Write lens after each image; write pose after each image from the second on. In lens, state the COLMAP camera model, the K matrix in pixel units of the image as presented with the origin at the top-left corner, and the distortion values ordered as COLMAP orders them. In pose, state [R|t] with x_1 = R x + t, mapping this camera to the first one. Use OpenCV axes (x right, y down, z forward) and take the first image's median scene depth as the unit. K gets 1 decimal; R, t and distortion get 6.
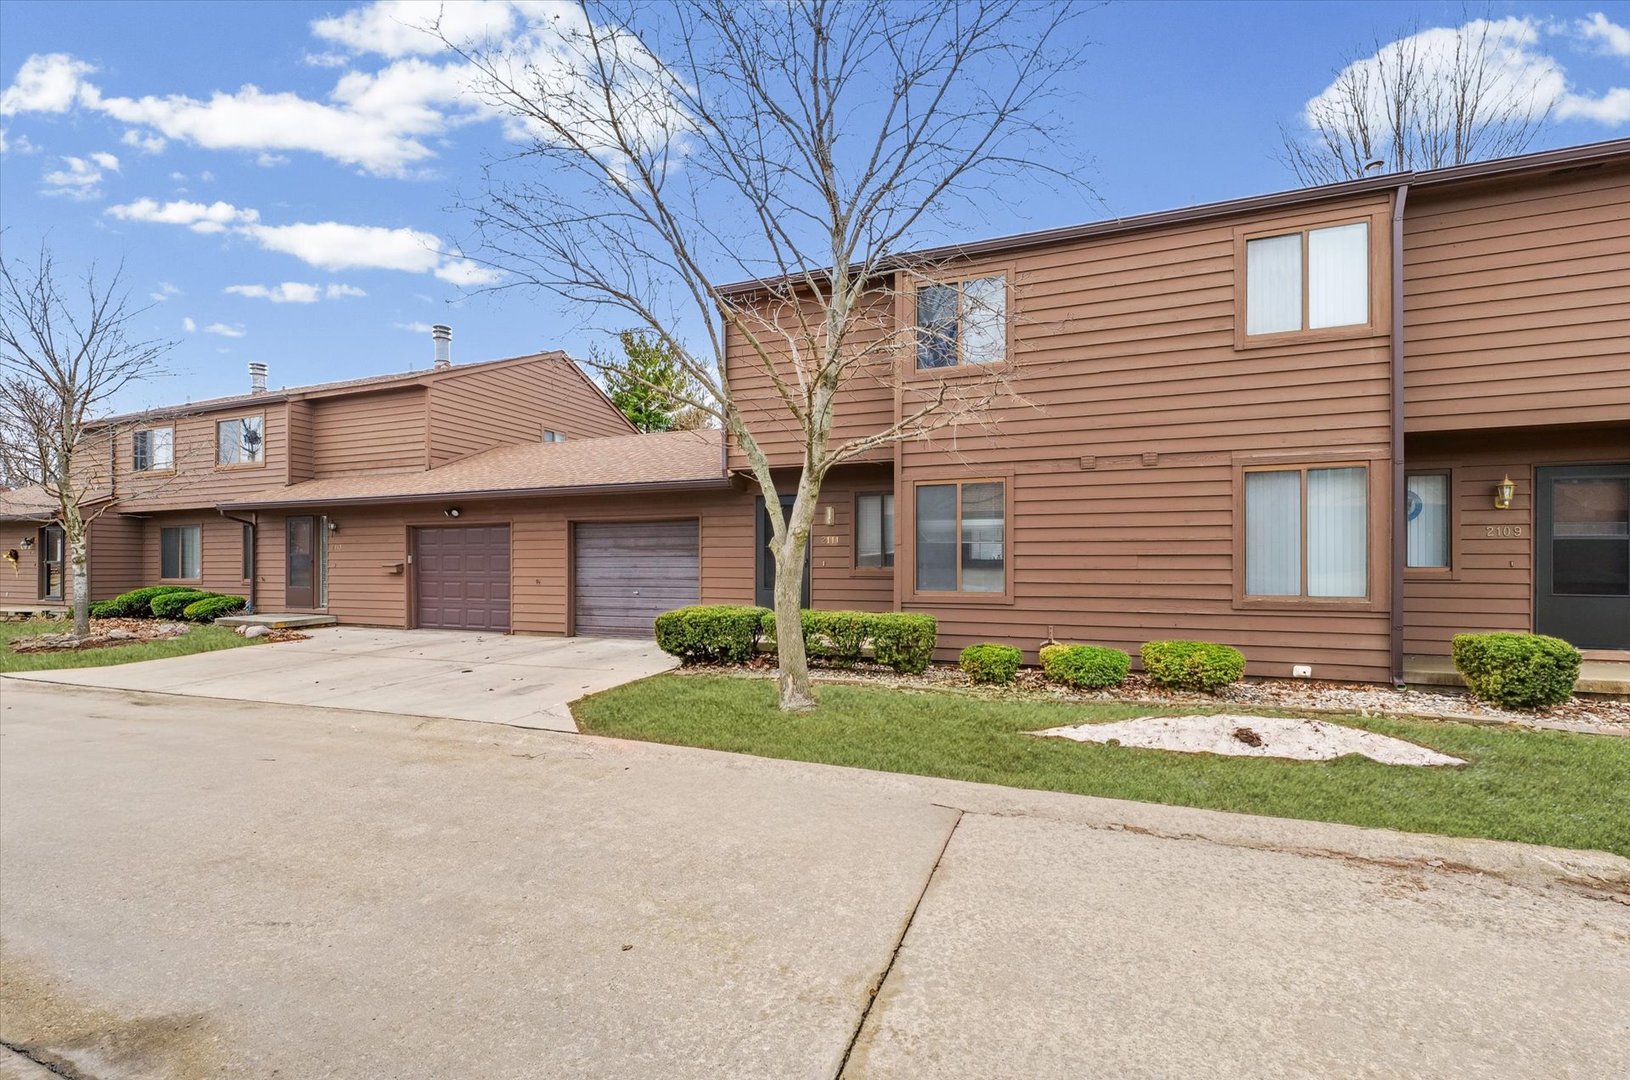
lens RADIAL K [[685.4, 0, 809.4], [0, 685.4, 570.6], [0, 0, 1]] dist [-0.001890, -0.000102]
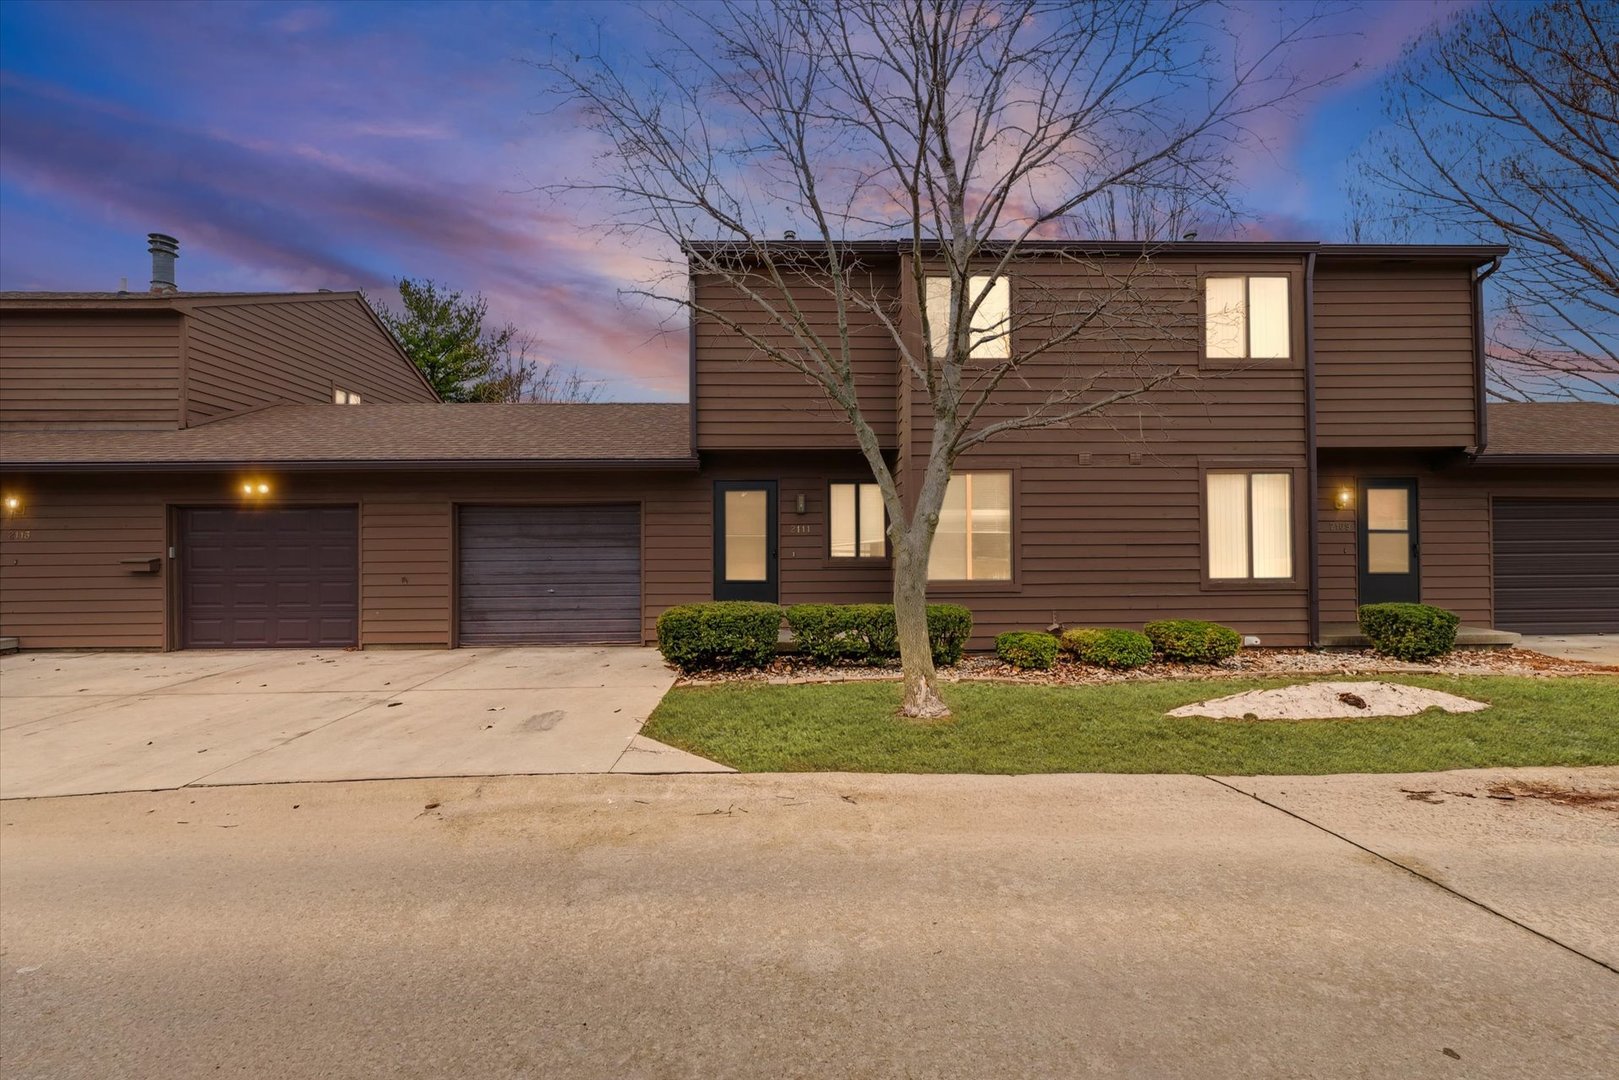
lens RADIAL K [[667.0, 0, 807.1], [0, 667.0, 549.3], [0, 0, 1]] dist [-0.001468, -0.000423]
pose [[0.924999, -0.003171, 0.379957, -0.300922], [0.010380, 0.999803, -0.016925, -0.001283], [-0.379828, 0.019599, 0.924849, 0.143715]]
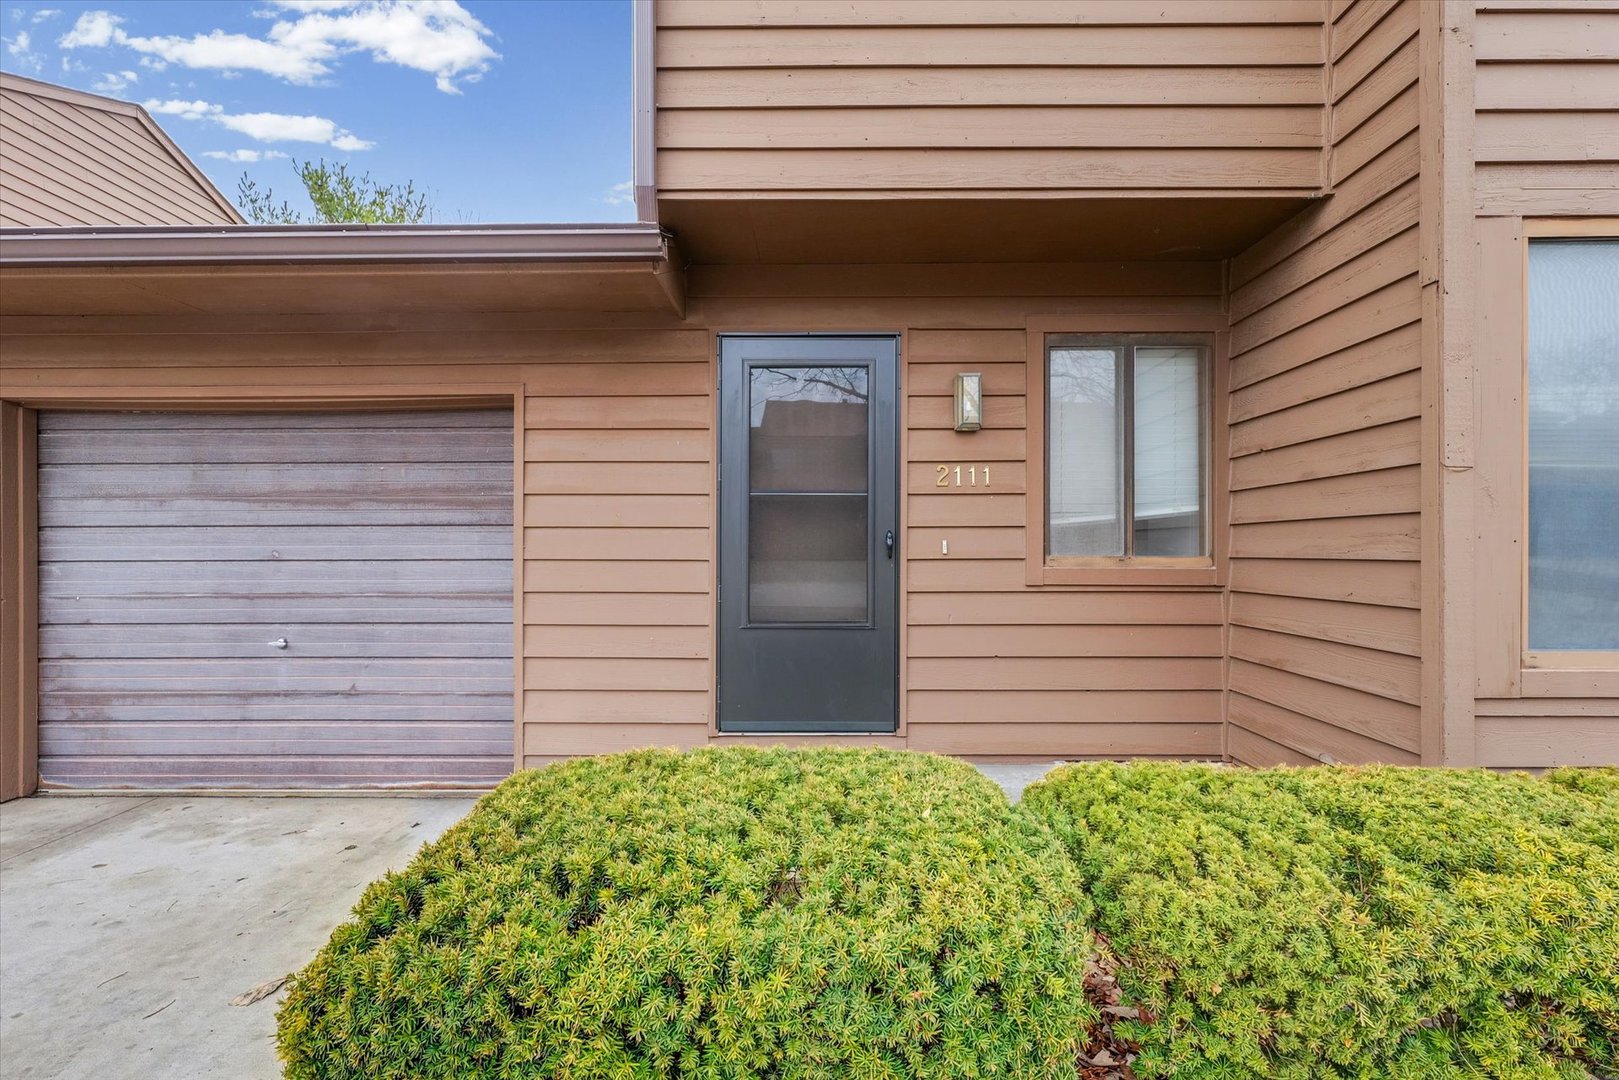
lens RADIAL K [[667.0, 0, 807.1], [0, 667.0, 549.3], [0, 0, 1]] dist [-0.001468, -0.000423]
pose [[0.937760, -0.001815, 0.347279, -0.148206], [0.005175, 0.999948, -0.008749, -0.006498], [-0.347245, 0.010002, 0.937721, 0.703813]]
